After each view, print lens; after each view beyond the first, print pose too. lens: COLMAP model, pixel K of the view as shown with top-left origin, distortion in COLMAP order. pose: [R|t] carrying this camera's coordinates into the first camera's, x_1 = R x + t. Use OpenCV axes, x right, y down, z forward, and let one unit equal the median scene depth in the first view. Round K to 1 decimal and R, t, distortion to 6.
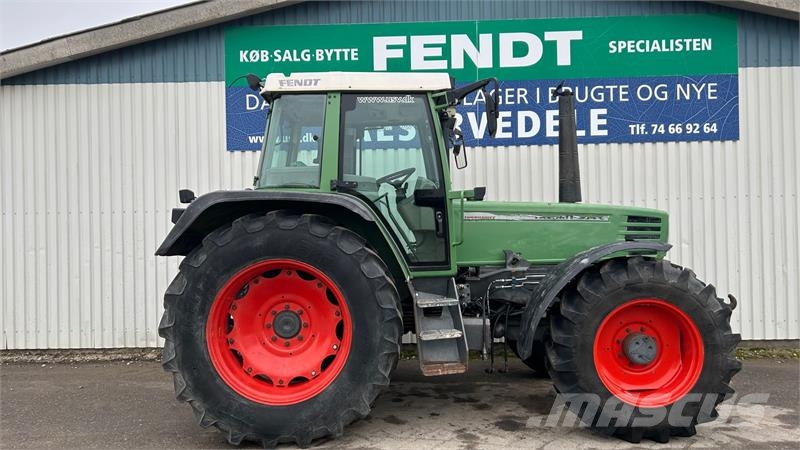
lens RADIAL K [[603.0, 0, 394.7], [0, 603.0, 218.9], [0, 0, 1]] dist [0.059851, -0.060759]
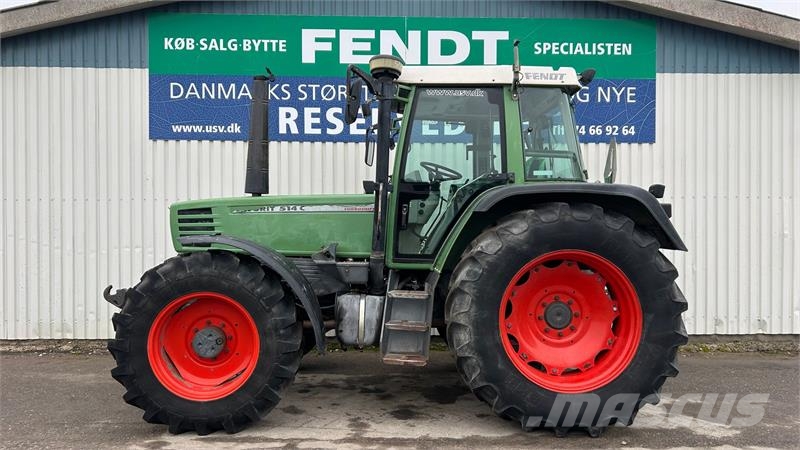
lens RADIAL K [[603.0, 0, 403.8], [0, 603.0, 226.4], [0, 0, 1]] dist [0.059851, -0.060759]
pose [[0.998107, 0.018542, 0.058640, 0.079645], [-0.019388, 0.999715, 0.013902, 0.006301], [-0.058365, -0.015013, 0.998182, -0.007708]]
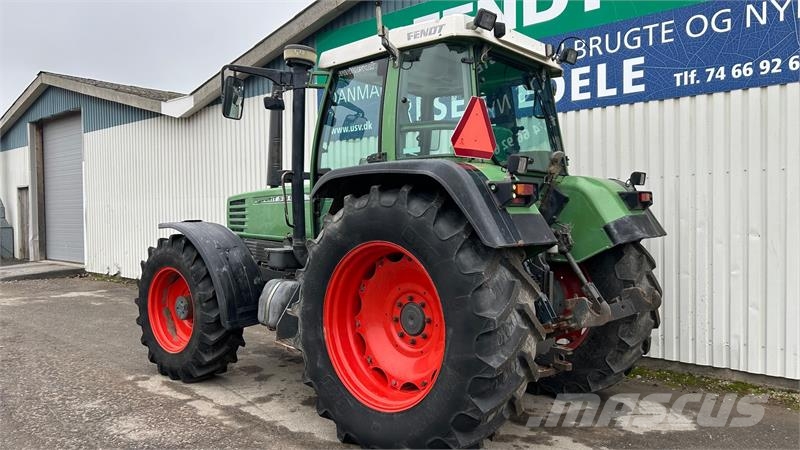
lens RADIAL K [[603.0, 0, 405.3], [0, 603.0, 228.2], [0, 0, 1]] dist [0.059851, -0.060759]
pose [[0.765937, 0.029355, -0.642245, 0.619554], [-0.000588, 0.998989, 0.044959, 0.001251], [0.642915, -0.034058, 0.765180, 0.209928]]
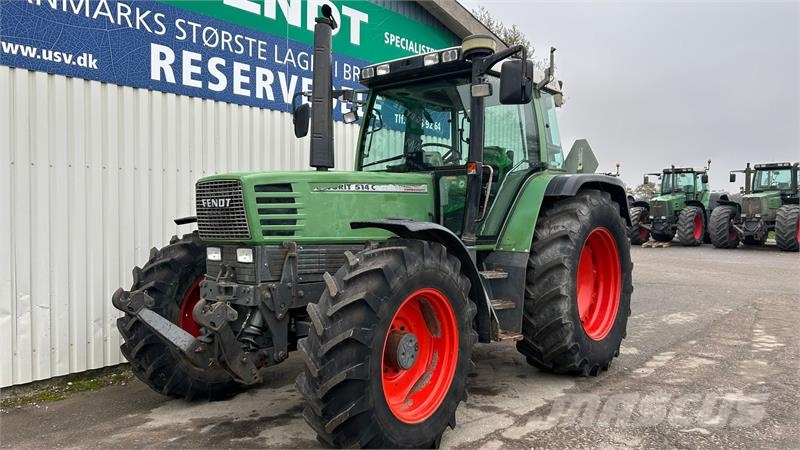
lens RADIAL K [[603.0, 0, 403.7], [0, 603.0, 224.5], [0, 0, 1]] dist [0.059851, -0.060759]
pose [[0.611292, -0.002567, 0.791401, -0.470253], [-0.027844, 0.999306, 0.024749, 0.019116], [-0.790915, -0.037165, 0.610797, 0.312124]]
